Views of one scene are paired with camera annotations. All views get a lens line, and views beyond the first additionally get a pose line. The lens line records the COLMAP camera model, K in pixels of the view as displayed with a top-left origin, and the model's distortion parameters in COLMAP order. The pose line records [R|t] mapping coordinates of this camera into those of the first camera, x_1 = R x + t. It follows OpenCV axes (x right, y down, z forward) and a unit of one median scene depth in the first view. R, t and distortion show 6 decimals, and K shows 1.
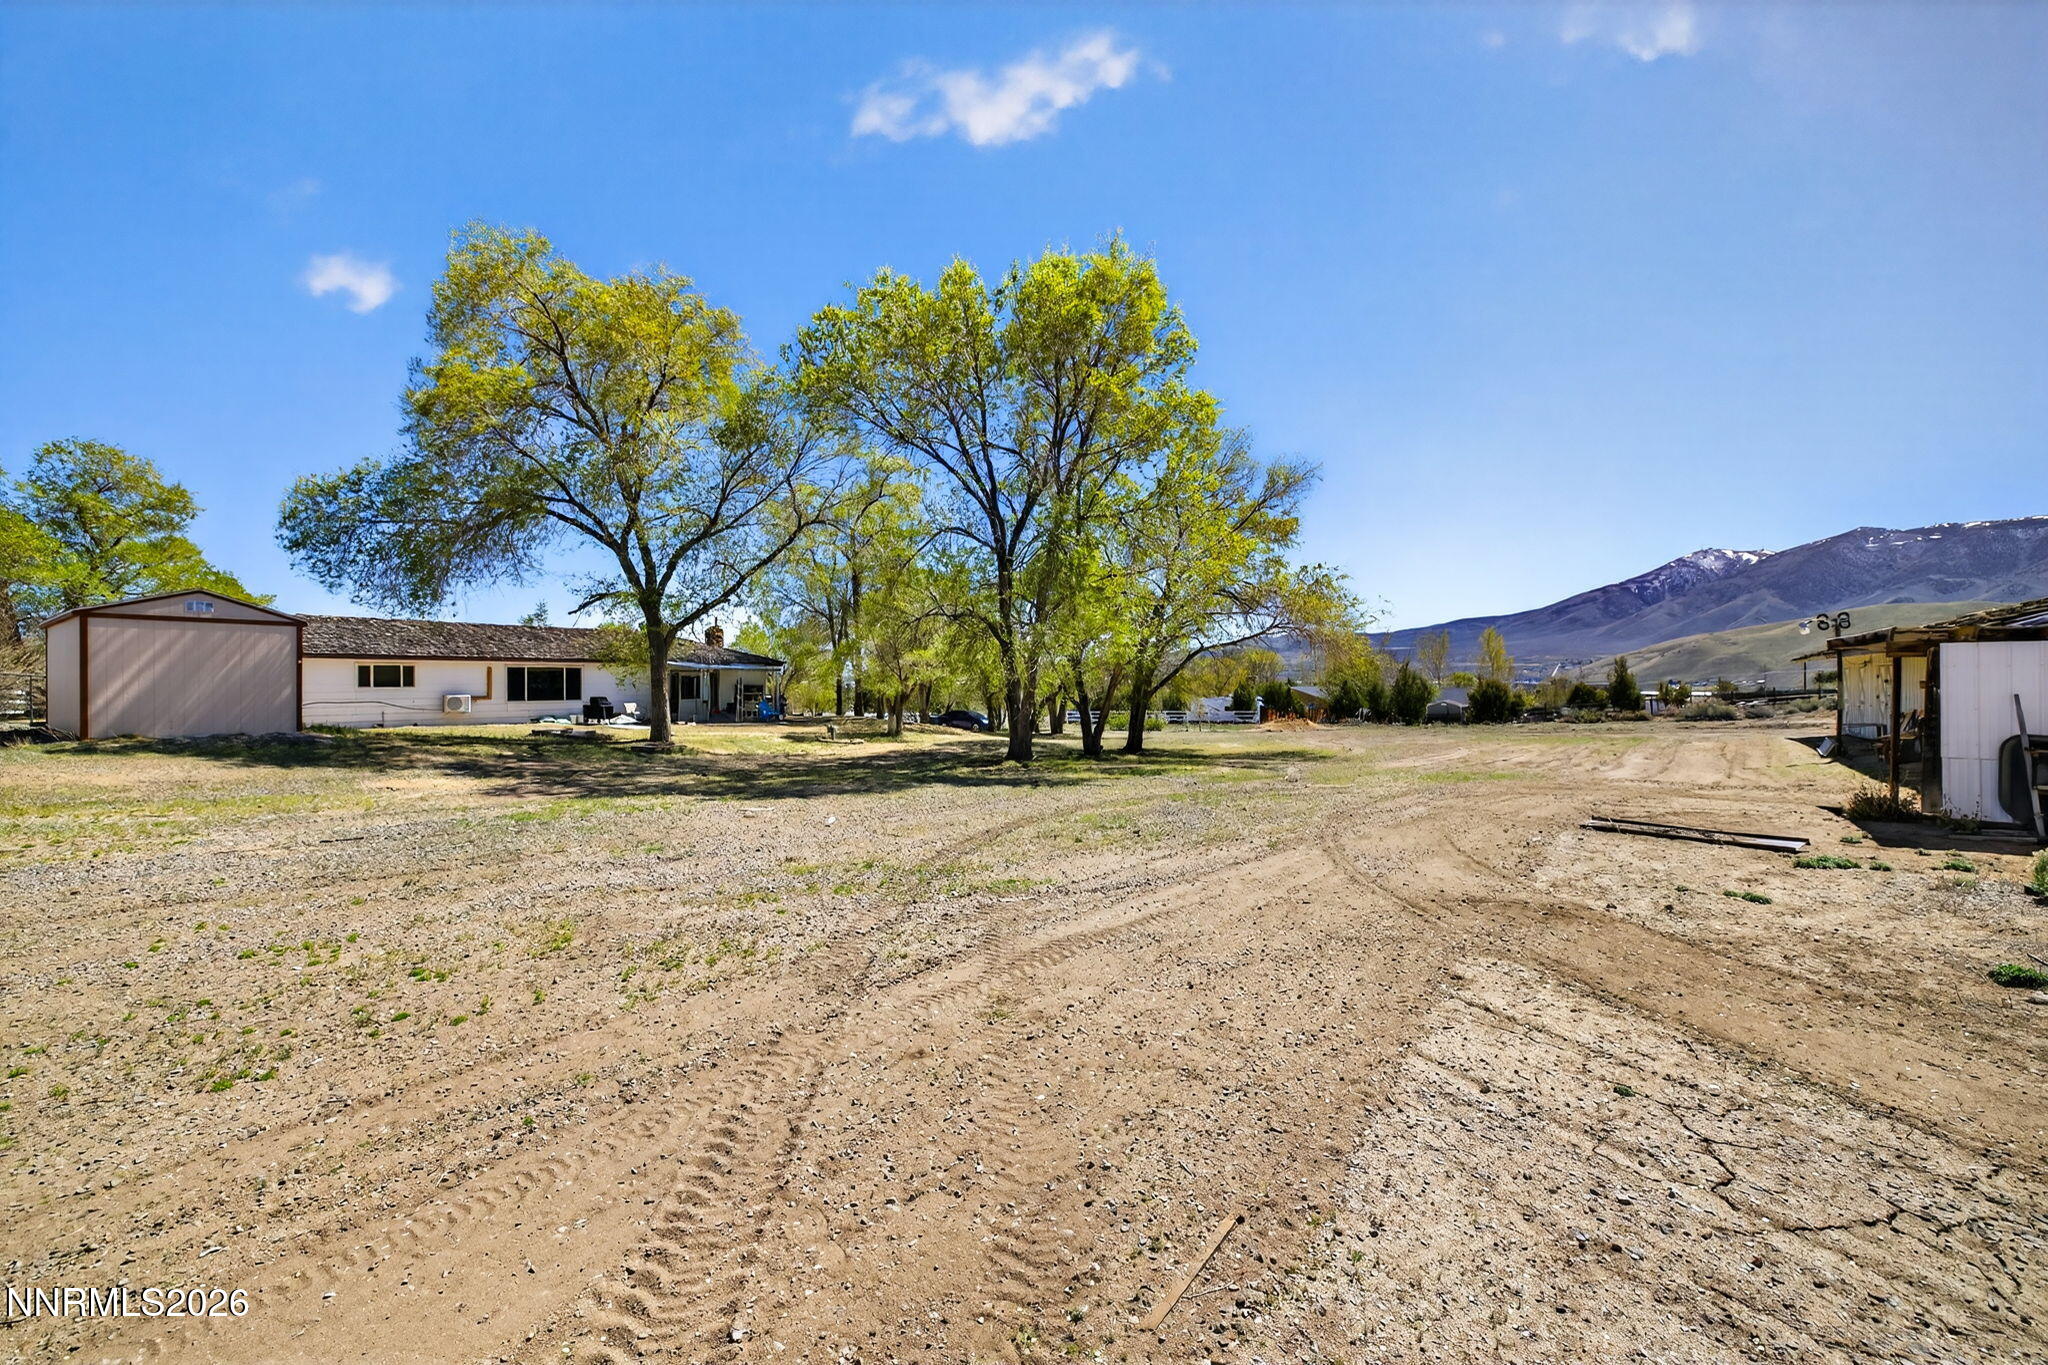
lens RADIAL K [[841.4, 0, 1028.5], [0, 841.4, 692.0], [0, 0, 1]] dist [0.001531, -0.000223]
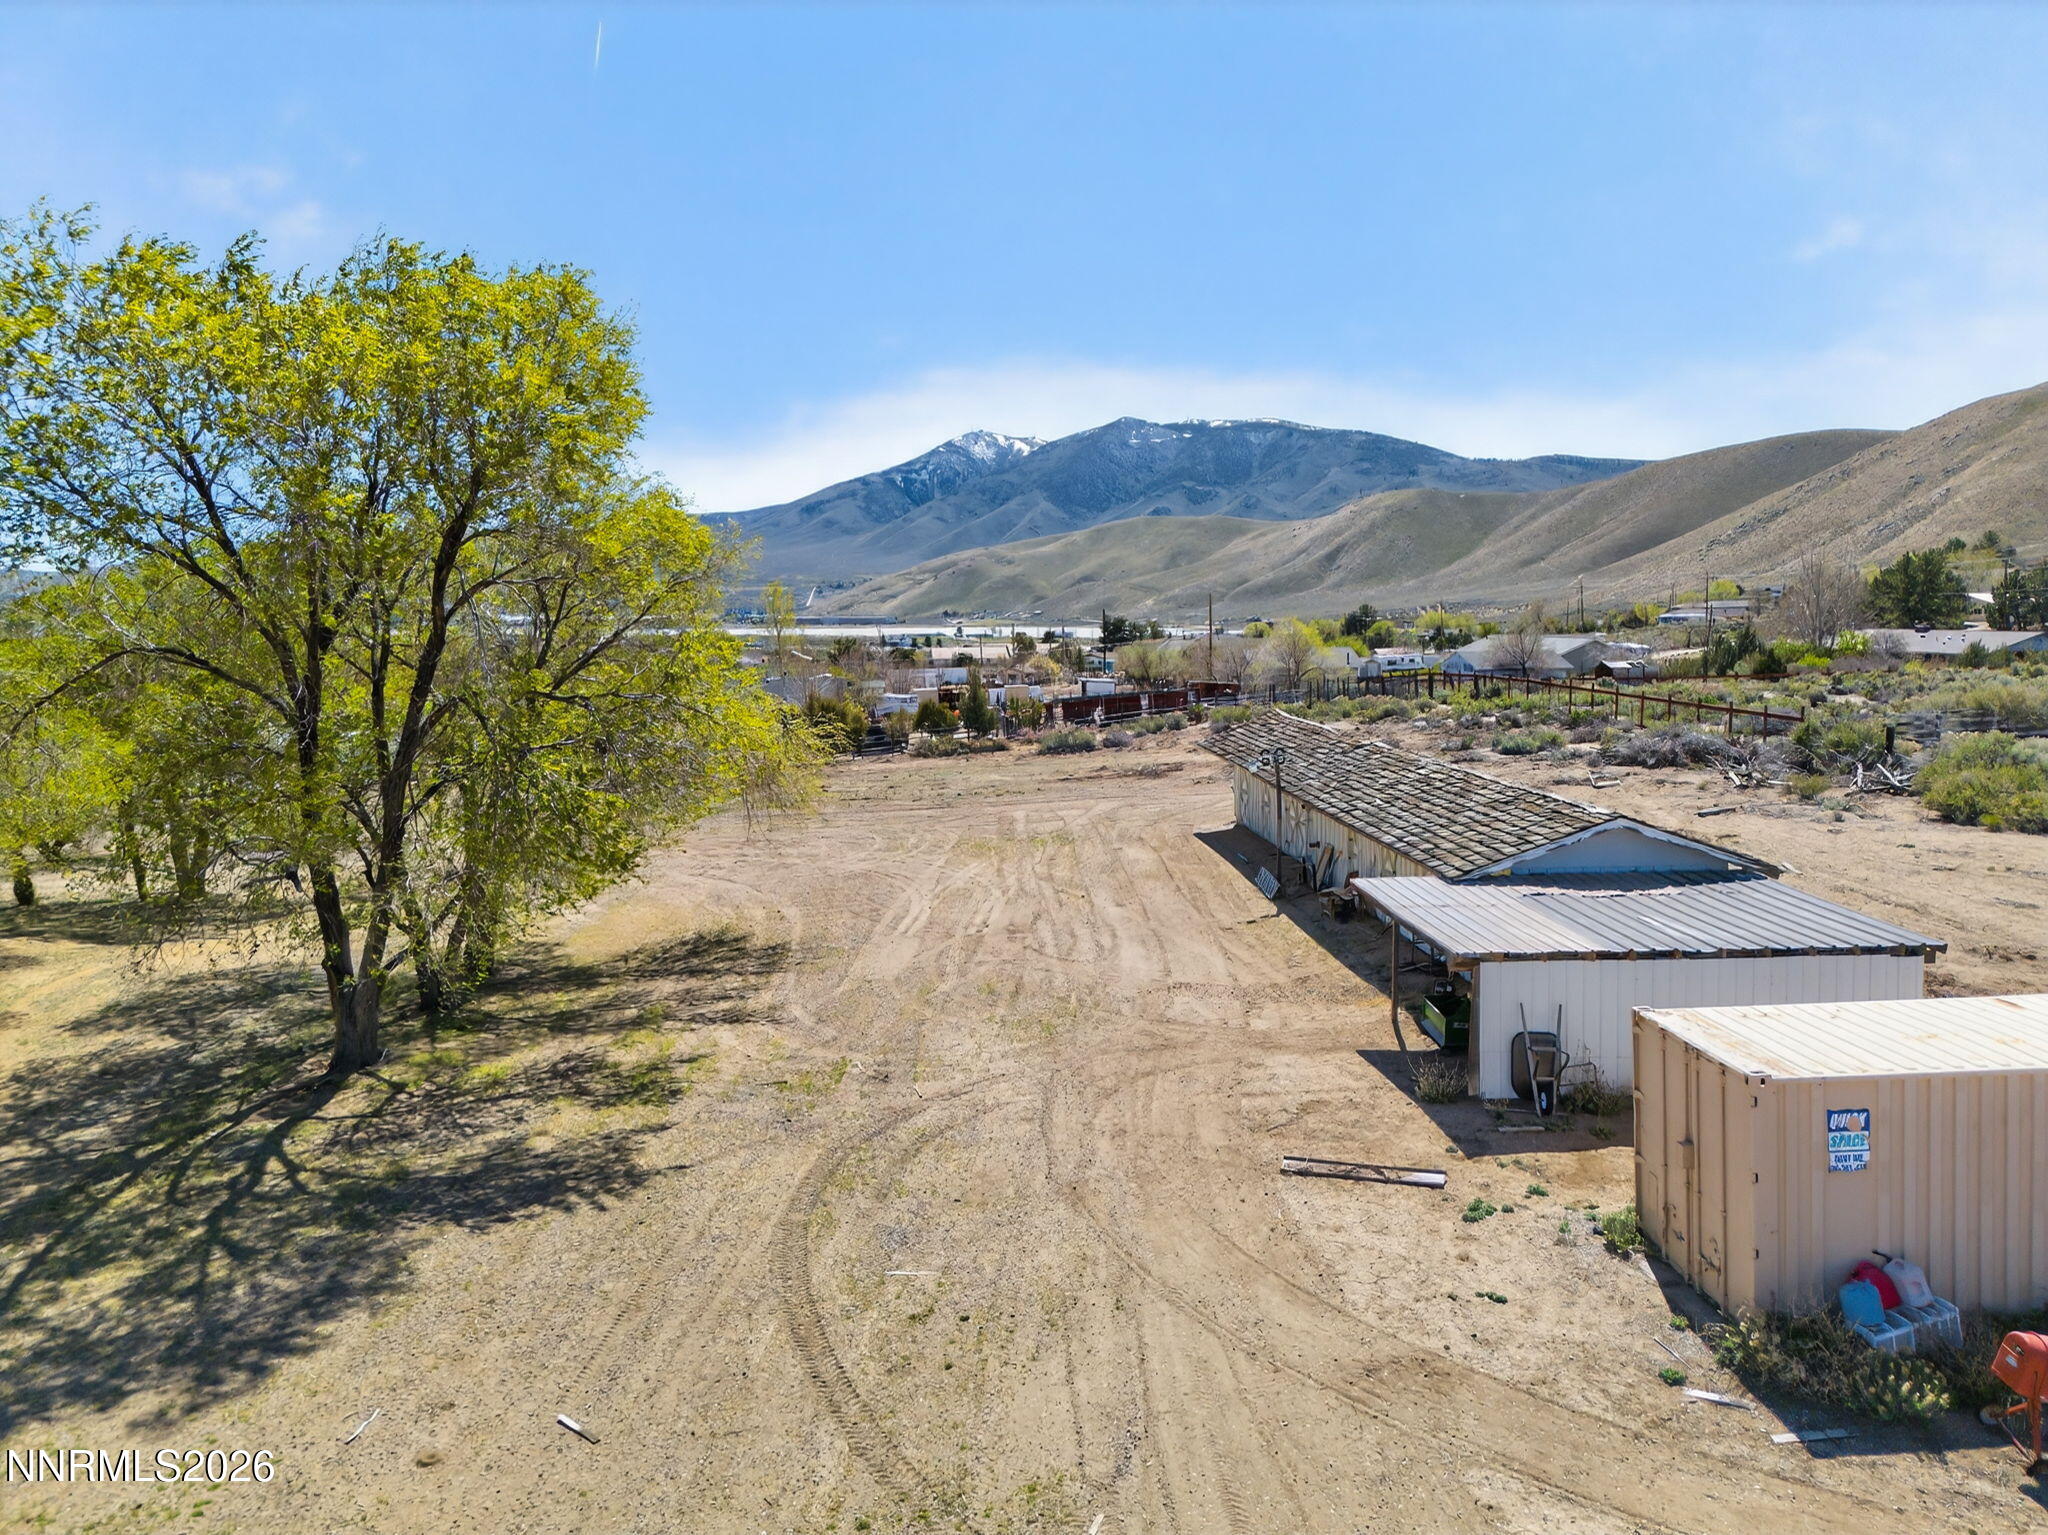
lens RADIAL K [[1413.4, 0, 1029.8], [0, 1413.4, 813.5], [0, 0, 1]] dist [0.027983, -0.014229]
pose [[0.757237, -0.103290, 0.644921, -0.185029], [0.022033, 0.990894, 0.132830, -0.141848], [-0.652768, -0.086374, 0.752618, -0.028472]]
